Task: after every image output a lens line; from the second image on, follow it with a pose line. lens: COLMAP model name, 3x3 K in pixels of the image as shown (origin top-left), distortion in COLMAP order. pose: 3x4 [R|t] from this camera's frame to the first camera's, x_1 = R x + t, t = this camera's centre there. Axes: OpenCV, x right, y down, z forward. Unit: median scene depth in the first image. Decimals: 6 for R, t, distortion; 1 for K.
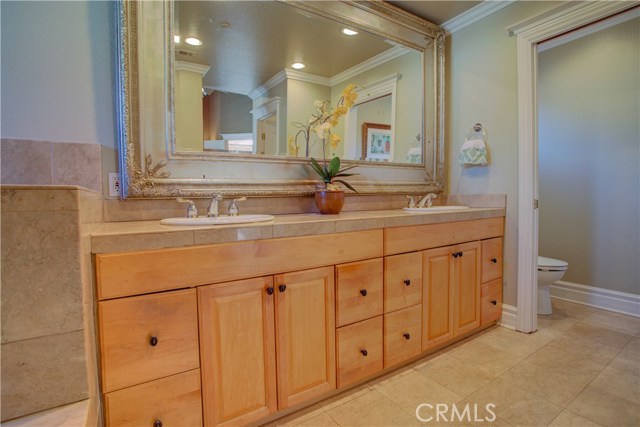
lens RADIAL K [[309.2, 0, 320.4], [0, 309.2, 207.4], [0, 0, 1]] dist [-0.077214, 0.029543]
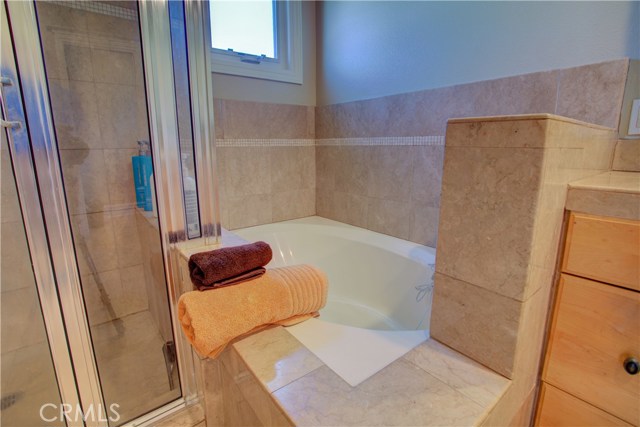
lens RADIAL K [[309.2, 0, 320.4], [0, 309.2, 207.4], [0, 0, 1]] dist [-0.077214, 0.029543]
pose [[0.108430, 0.209260, -0.971830, -0.135502], [-0.027705, 0.977850, 0.207465, 0.014412], [0.993718, 0.004429, 0.111826, 0.376883]]
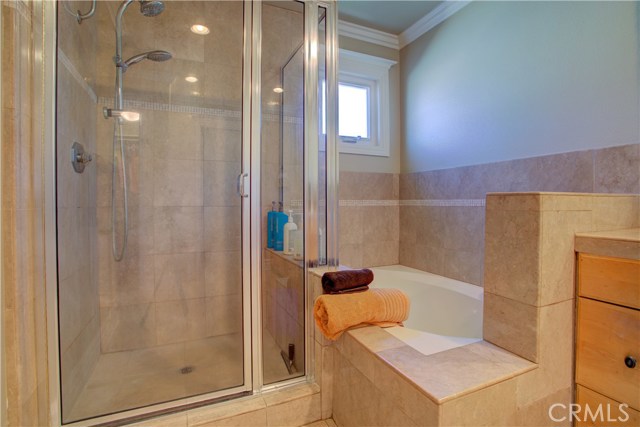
lens RADIAL K [[309.2, 0, 320.4], [0, 309.2, 207.4], [0, 0, 1]] dist [-0.077214, 0.029543]
pose [[-0.147558, 0.029153, -0.988624, 0.569945], [-0.027956, 0.999043, 0.033633, -0.024225], [0.988658, 0.032601, -0.146602, 0.268560]]
